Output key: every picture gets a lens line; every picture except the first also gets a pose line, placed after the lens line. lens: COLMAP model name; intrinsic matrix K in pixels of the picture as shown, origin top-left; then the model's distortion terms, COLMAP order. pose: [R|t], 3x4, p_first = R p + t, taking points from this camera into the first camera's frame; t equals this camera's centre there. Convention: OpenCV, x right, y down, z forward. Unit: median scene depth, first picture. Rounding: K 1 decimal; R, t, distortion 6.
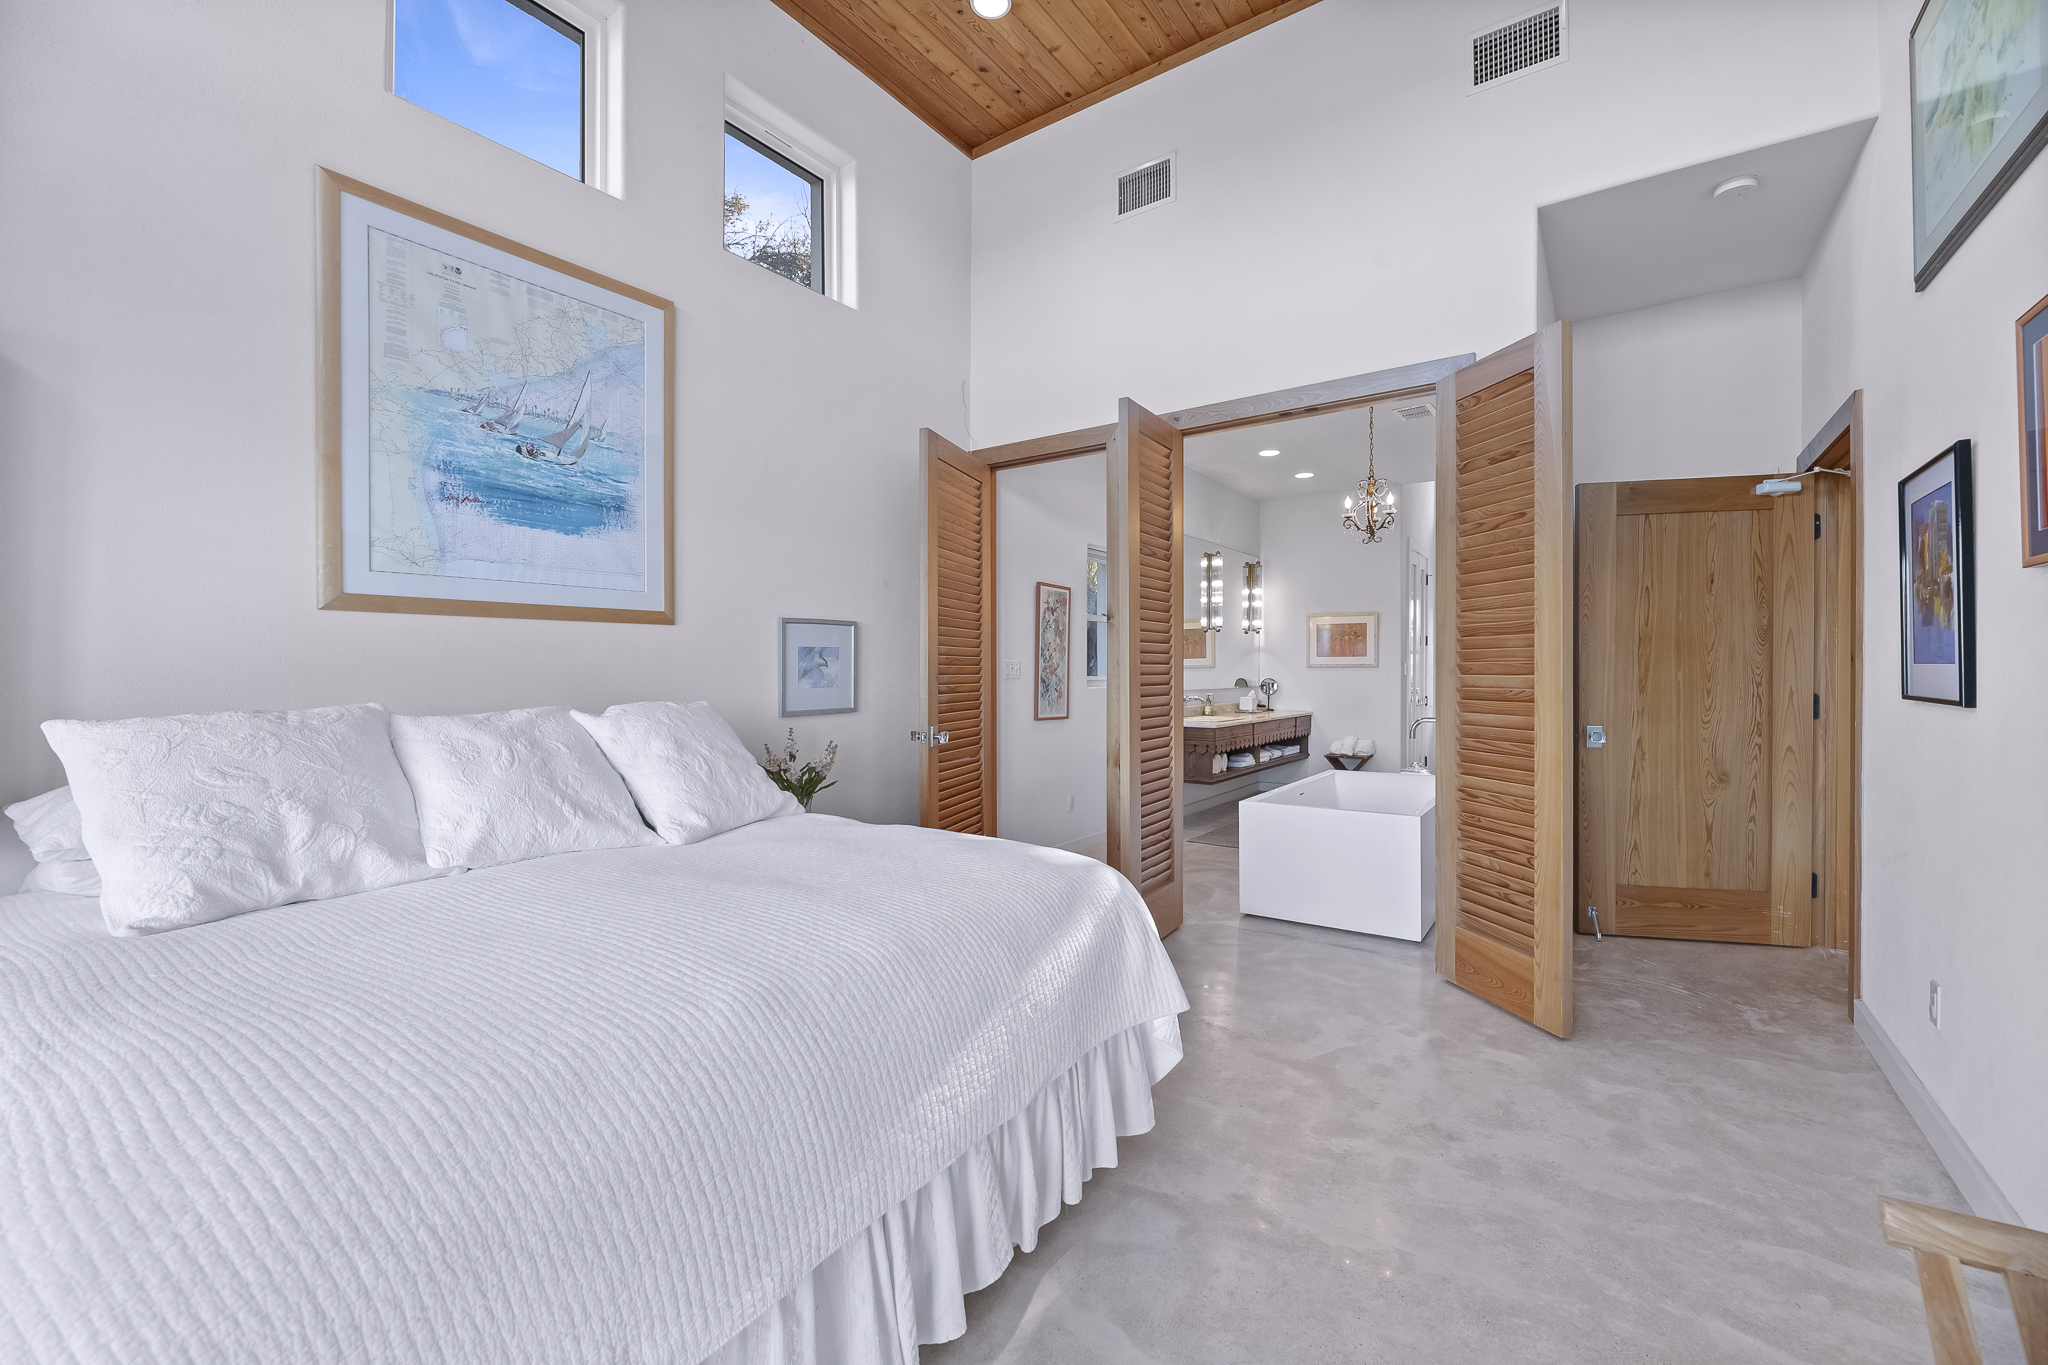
lens RADIAL K [[832.0, 0, 1026.9], [0, 832.0, 674.7], [0, 0, 1]] dist [-0.002378, -0.001994]
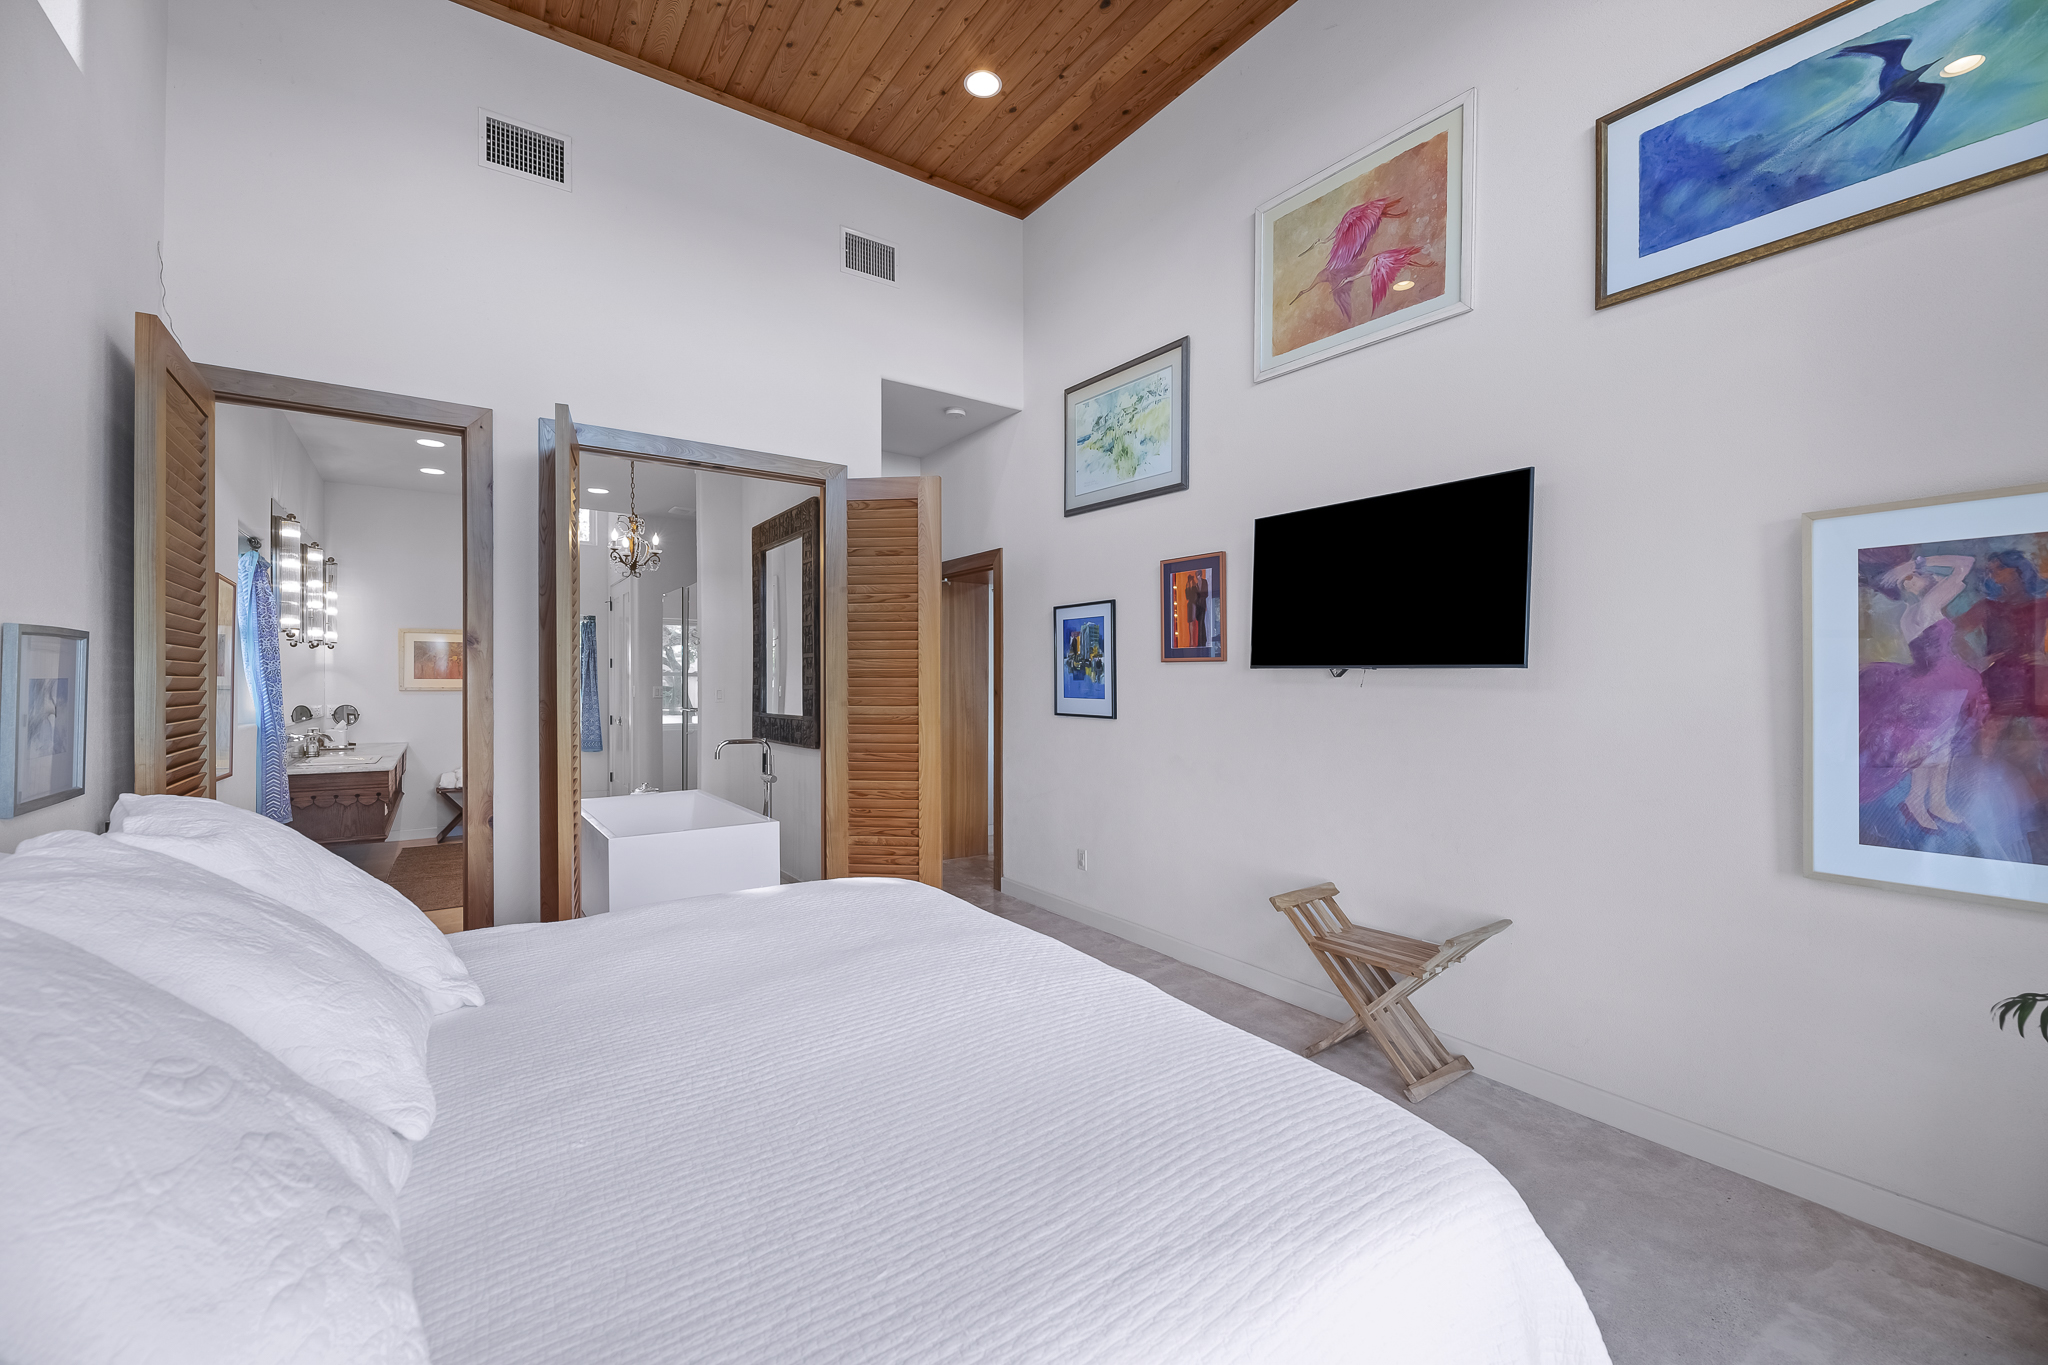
lens RADIAL K [[832.0, 0, 1030.2], [0, 832.0, 684.7], [0, 0, 1]] dist [-0.002378, -0.001994]
pose [[0.339039, 0.000464, 0.940772, -0.660084], [0.003075, 0.999994, -0.001601, -0.031927], [-0.940767, 0.003436, 0.339036, 0.279498]]
